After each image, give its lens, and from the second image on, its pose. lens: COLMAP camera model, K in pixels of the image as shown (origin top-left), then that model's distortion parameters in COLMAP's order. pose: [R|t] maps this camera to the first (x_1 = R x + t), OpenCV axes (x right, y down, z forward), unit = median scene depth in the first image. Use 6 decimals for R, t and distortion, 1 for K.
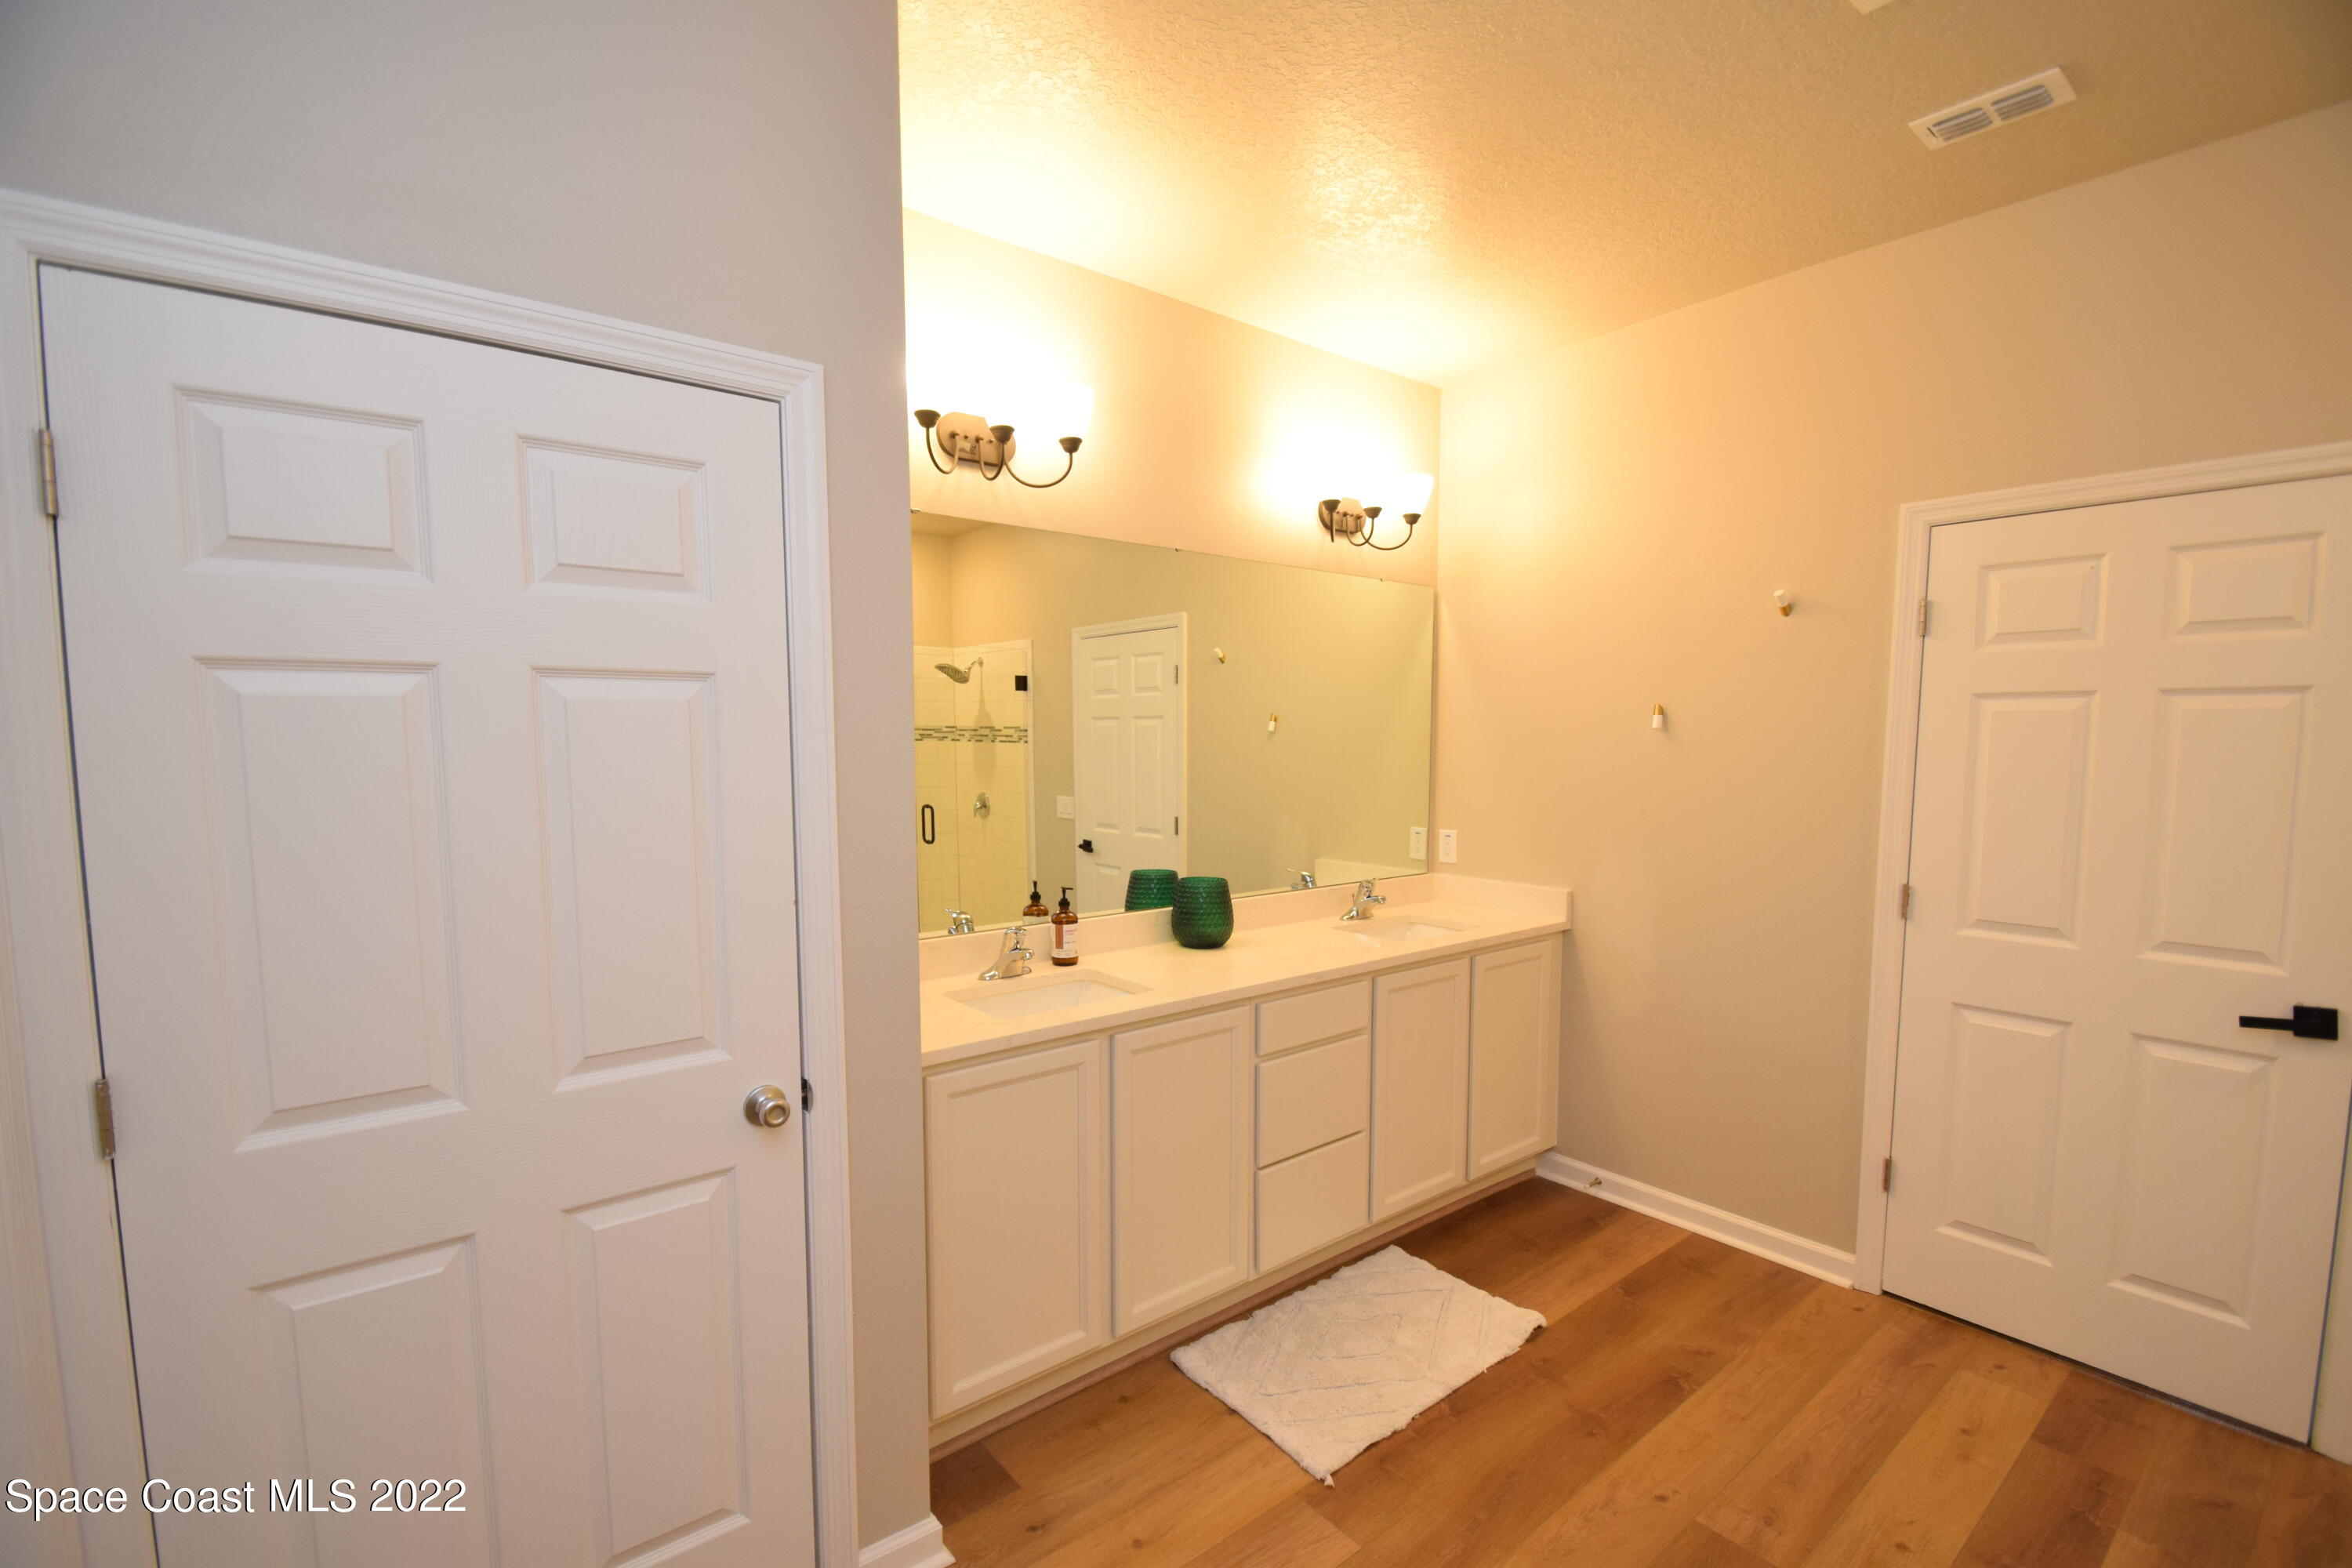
lens RADIAL K [[1033.8, 0, 1168.9], [0, 1033.8, 788.0], [0, 0, 1]] dist [0.004919, -0.001671]
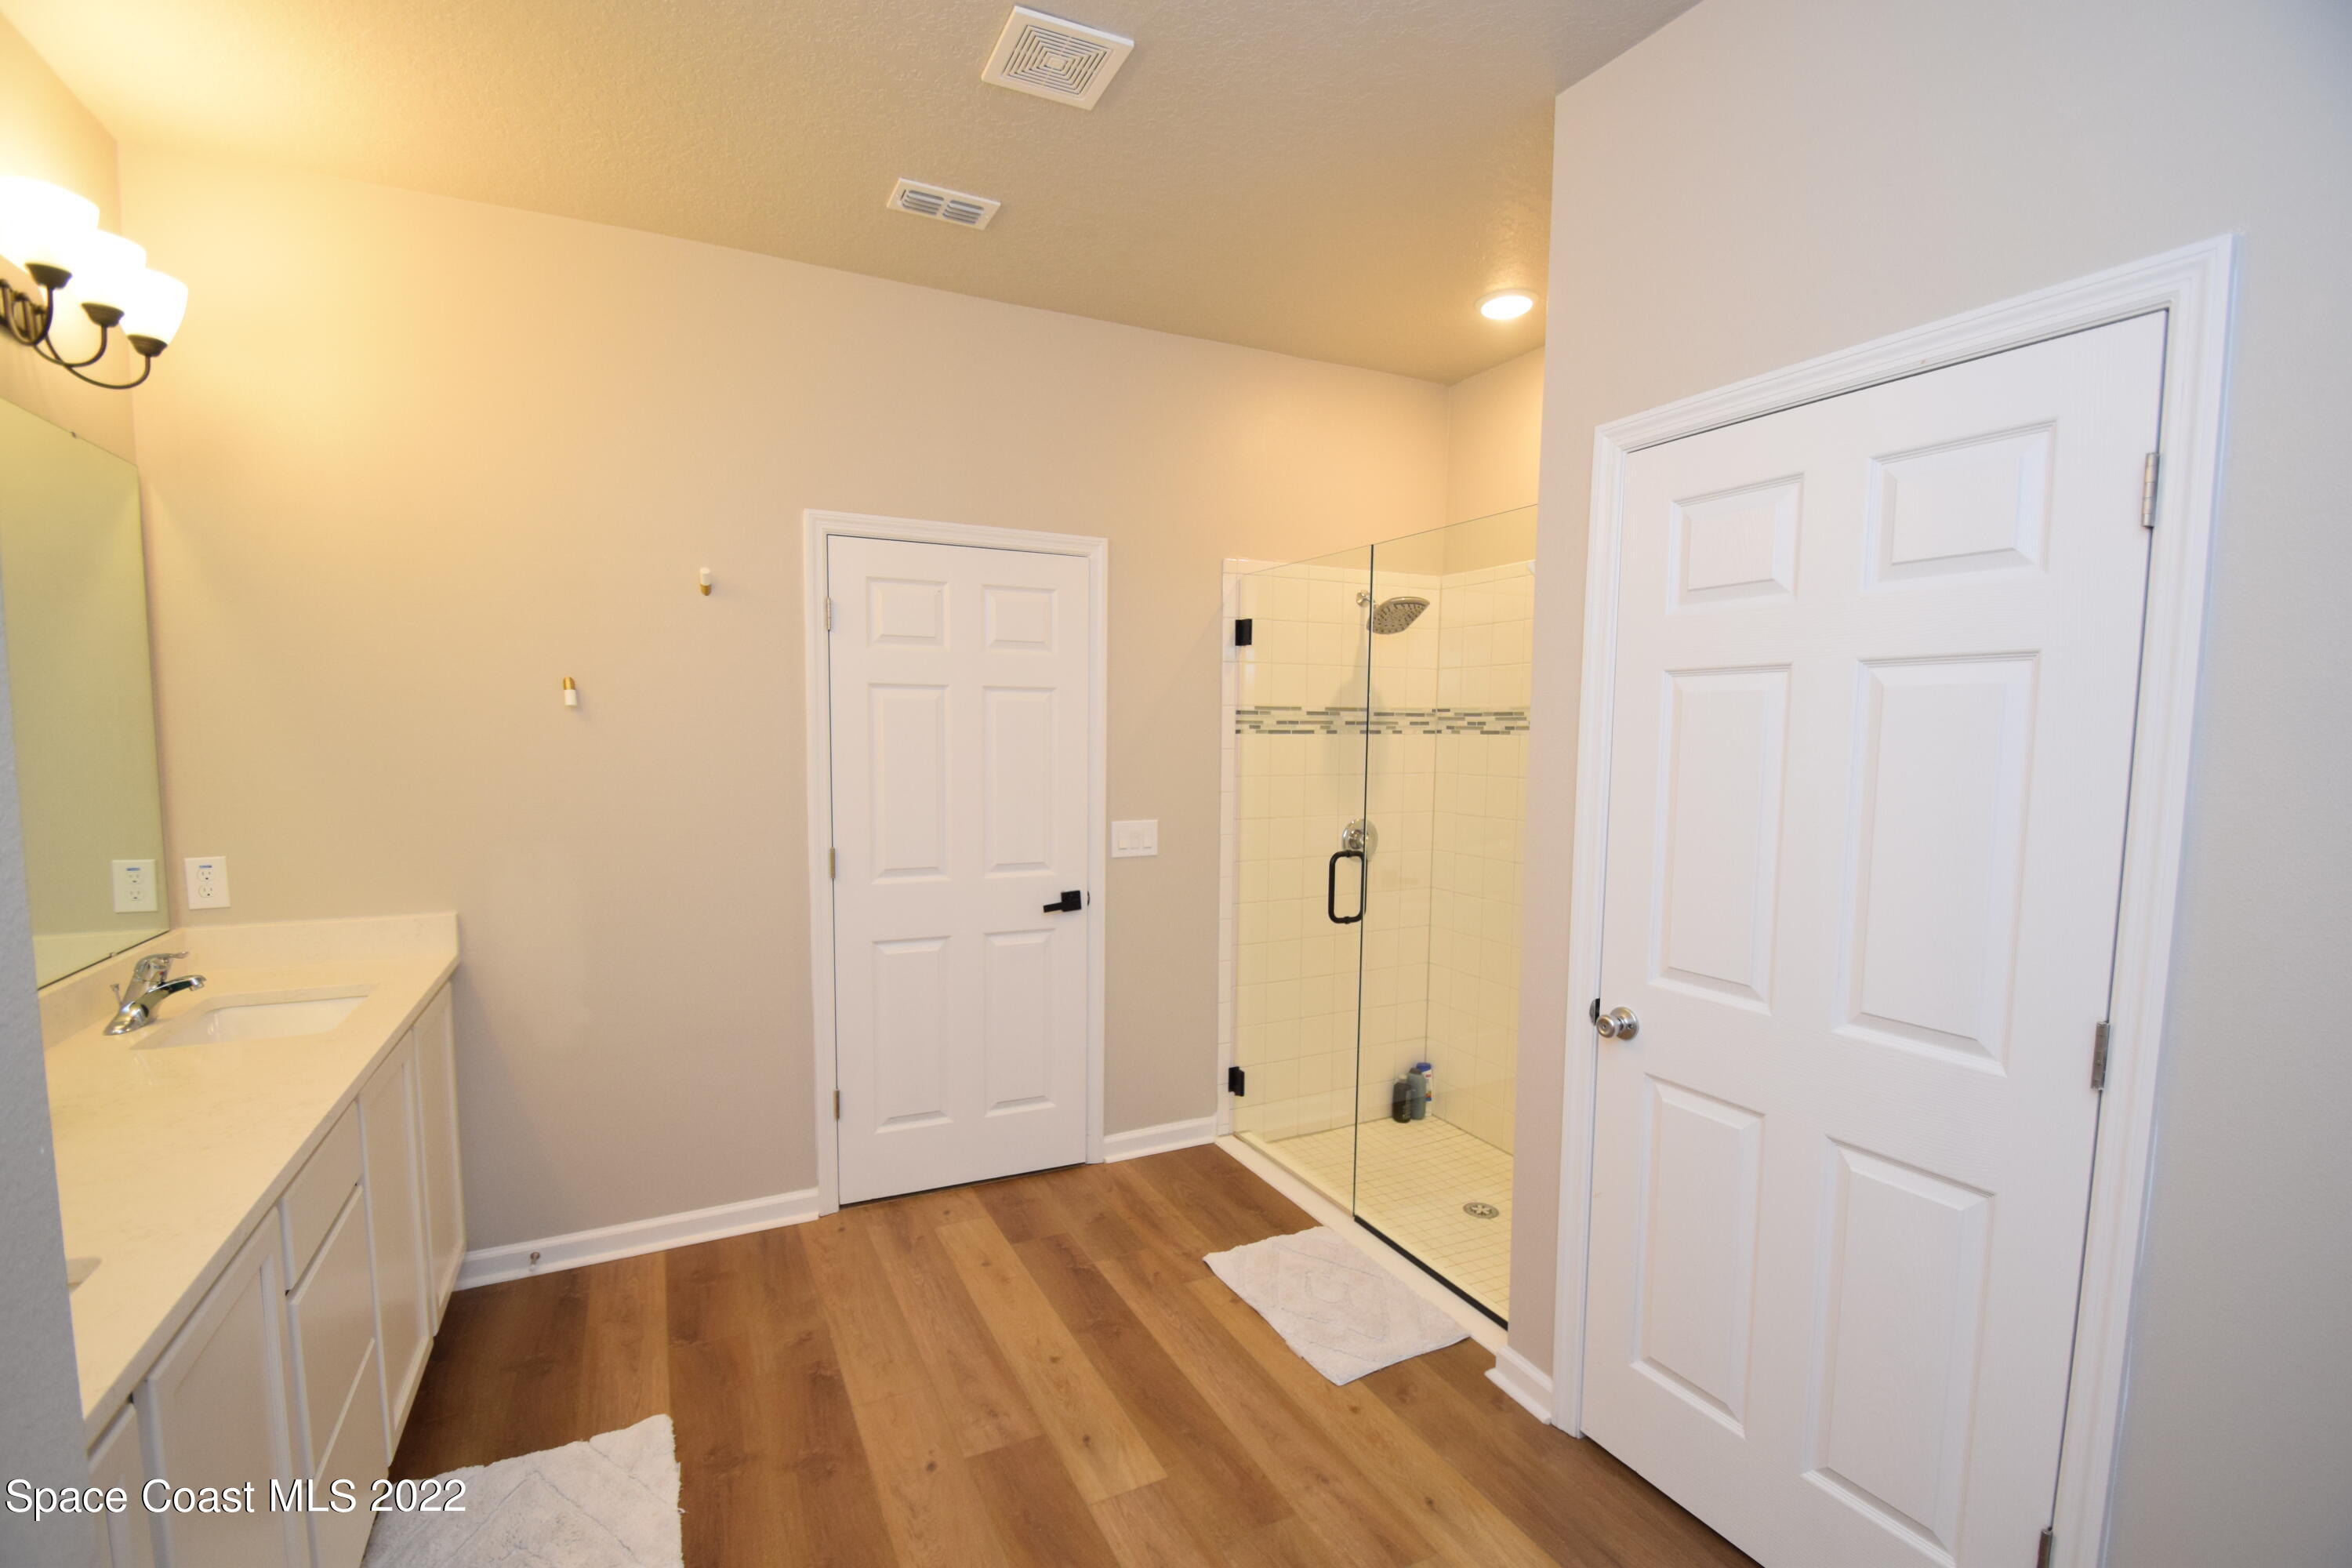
lens RADIAL K [[1033.8, 0, 1168.8], [0, 1033.8, 790.7], [0, 0, 1]] dist [0.004919, -0.001671]
pose [[0.217577, -0.062008, 0.974072, -0.319190], [0.036971, 0.997787, 0.055259, -0.019875], [-0.975343, 0.023989, 0.219388, 0.398159]]
